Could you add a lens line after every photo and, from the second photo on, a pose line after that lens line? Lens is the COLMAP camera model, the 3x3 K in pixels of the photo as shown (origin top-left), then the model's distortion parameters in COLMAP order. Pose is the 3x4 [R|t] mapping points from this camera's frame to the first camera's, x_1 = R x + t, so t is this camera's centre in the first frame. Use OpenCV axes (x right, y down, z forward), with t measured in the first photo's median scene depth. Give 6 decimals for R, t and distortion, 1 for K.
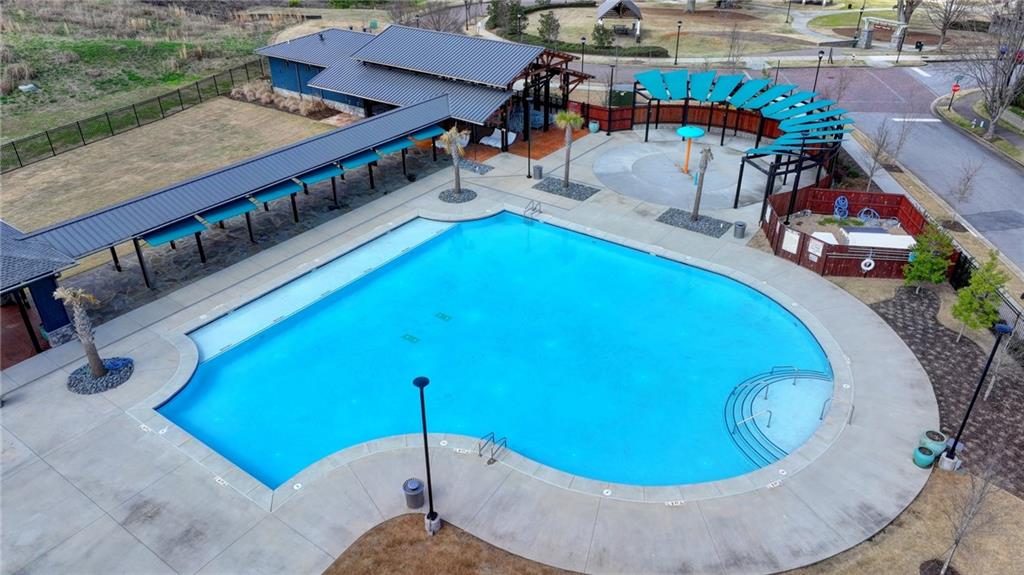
lens RADIAL K [[724.3, 0, 512.0], [0, 724.3, 287.5], [0, 0, 1]] dist [-0.006877, -0.003084]
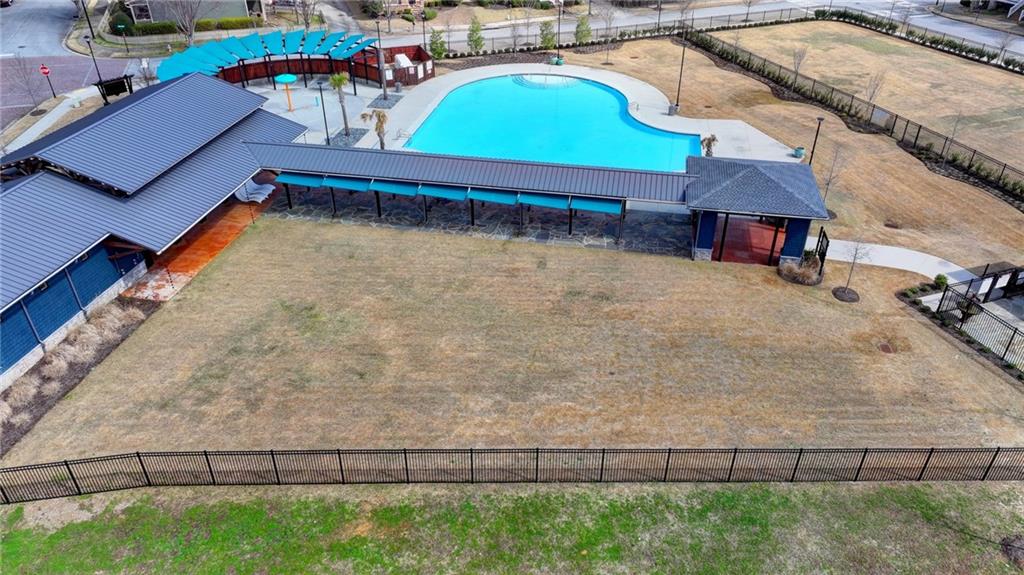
lens RADIAL K [[724.3, 0, 512.0], [0, 724.3, 287.5], [0, 0, 1]] dist [-0.006877, -0.003084]
pose [[-0.426963, -0.489615, 0.760249, -1.246355], [0.447777, 0.615946, 0.648157, -0.729174], [-0.785620, 0.617161, -0.043748, 1.089704]]
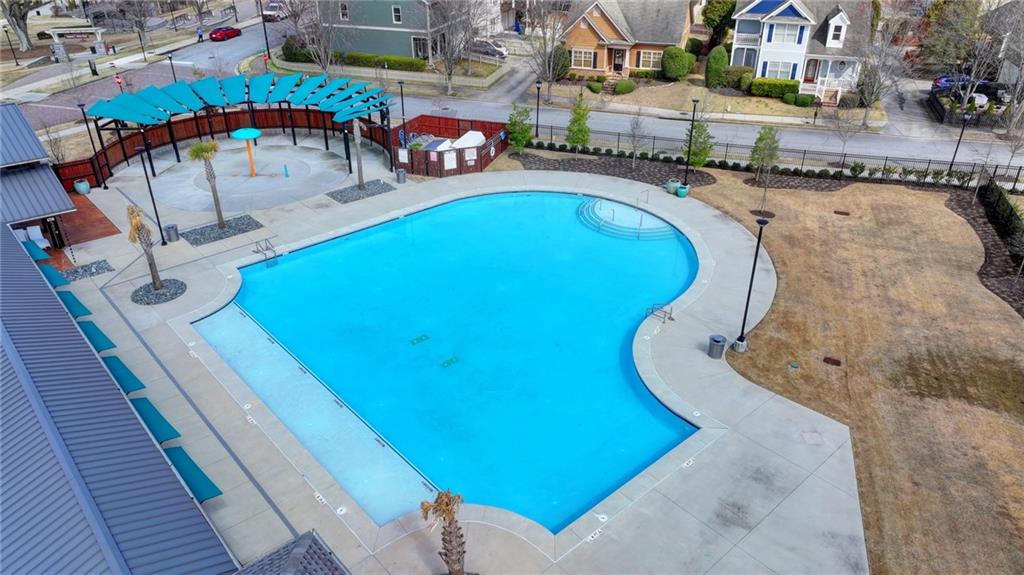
lens RADIAL K [[724.3, 0, 512.0], [0, 724.3, 287.5], [0, 0, 1]] dist [-0.006877, -0.003084]
pose [[0.208927, -0.467484, 0.858958, -0.693399], [0.482726, 0.813174, 0.325152, -0.213812], [-0.850485, 0.346708, 0.395561, 0.422533]]
